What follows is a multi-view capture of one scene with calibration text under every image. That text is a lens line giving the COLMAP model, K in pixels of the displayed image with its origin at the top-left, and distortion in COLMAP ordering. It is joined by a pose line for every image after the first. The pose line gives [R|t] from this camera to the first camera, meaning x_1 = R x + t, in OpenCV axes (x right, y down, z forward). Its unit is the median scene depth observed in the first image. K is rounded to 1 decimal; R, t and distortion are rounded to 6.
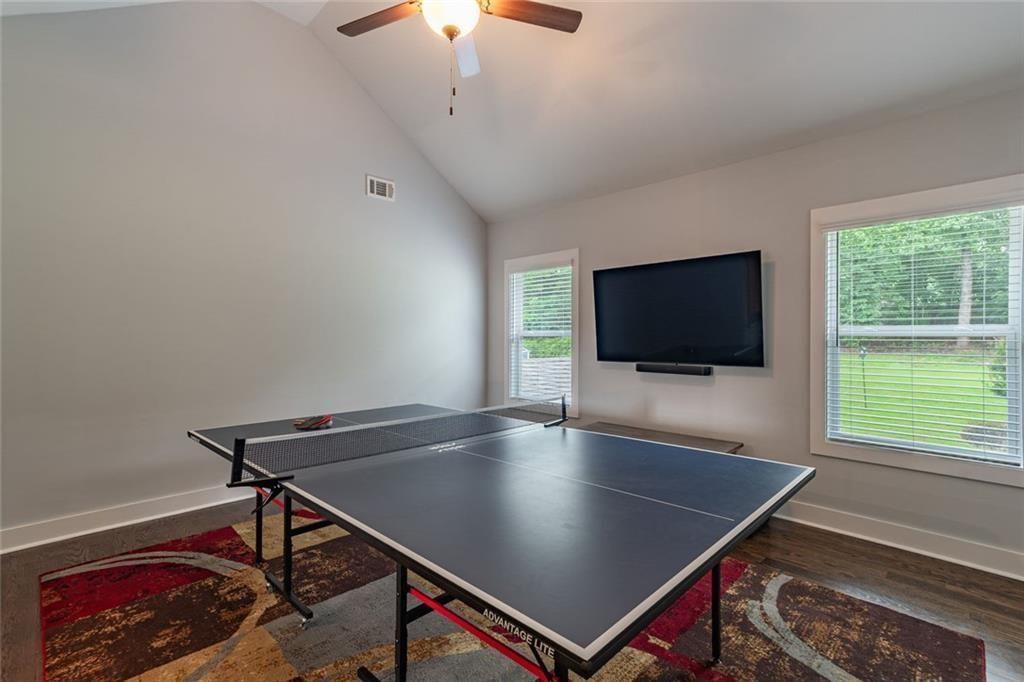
lens RADIAL K [[463.1, 0, 512.0], [0, 463.1, 341.0], [0, 0, 1]] dist [-0.000458, -0.000022]
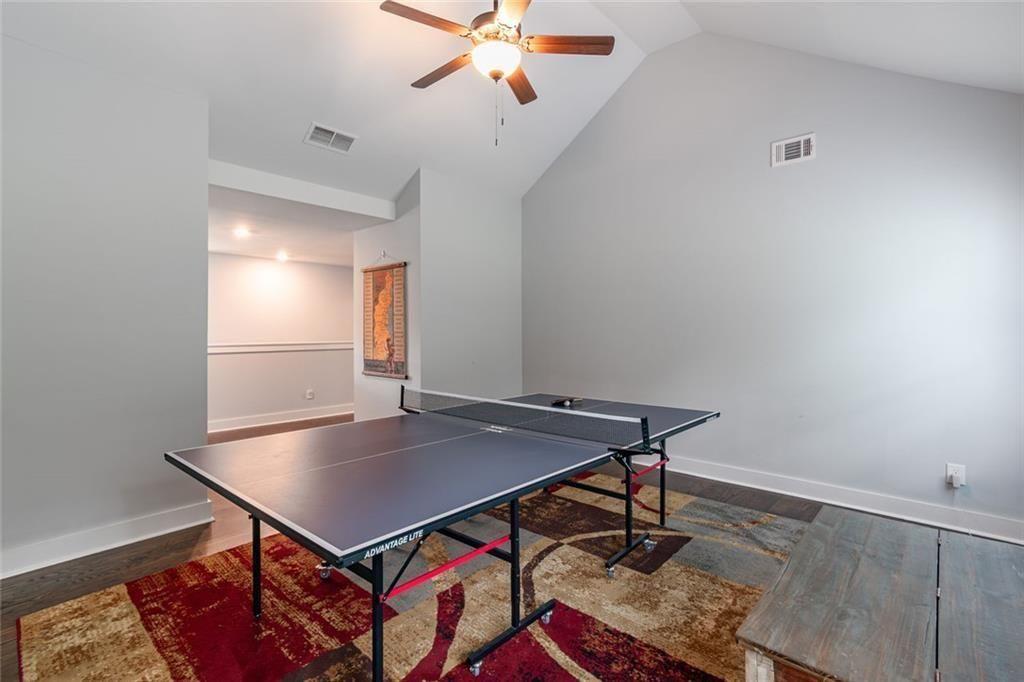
lens RADIAL K [[463.1, 0, 512.0], [0, 463.1, 341.0], [0, 0, 1]] dist [-0.000458, -0.000022]
pose [[0.065994, 0.003098, -0.997815, 0.648246], [0.001177, 0.999994, 0.003183, 0.002716], [0.997819, -0.001384, 0.065990, 0.595373]]
